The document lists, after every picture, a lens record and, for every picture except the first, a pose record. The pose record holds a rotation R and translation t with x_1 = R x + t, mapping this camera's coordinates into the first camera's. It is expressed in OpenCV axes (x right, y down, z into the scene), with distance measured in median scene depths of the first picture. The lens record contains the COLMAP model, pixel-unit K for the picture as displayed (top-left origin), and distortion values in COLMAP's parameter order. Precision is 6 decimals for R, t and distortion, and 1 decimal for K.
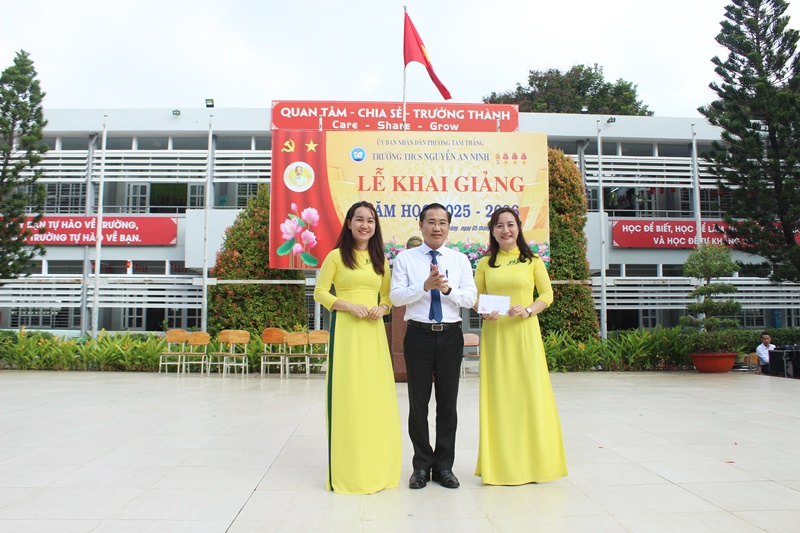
lens RADIAL K [[725.3, 0, 400.0], [0, 725.3, 266.5], [0, 0, 1]] dist [-0.152247, 0.149145]
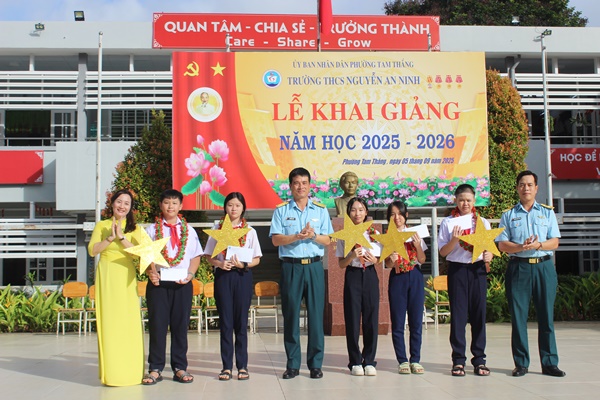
lens RADIAL K [[866.4, 0, 300.0], [0, 866.4, 200.0], [0, 0, 1]] dist [-0.021032, -0.048321]
pose [[0.999169, -0.013562, 0.038435, -0.048292], [0.013711, 0.999899, -0.003617, -0.002513], [-0.038382, 0.004141, 0.999255, -0.038130]]
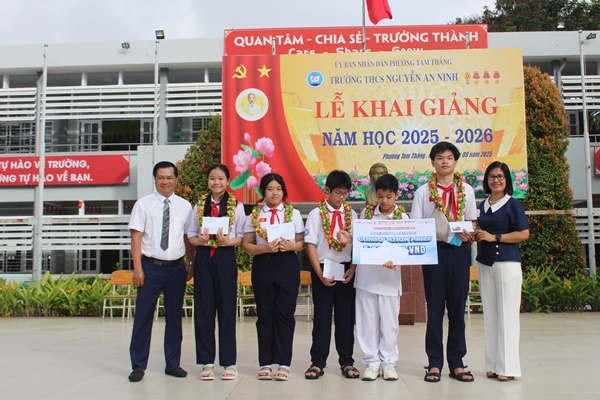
lens RADIAL K [[729.5, 0, 300.0], [0, 729.5, 200.0], [0, 0, 1]] dist [-0.077449, 0.080687]
pose [[0.995885, -0.020809, -0.088199, 0.001652], [0.019963, 0.999746, -0.010465, 0.007052], [0.088394, 0.008661, 0.996048, 0.050855]]
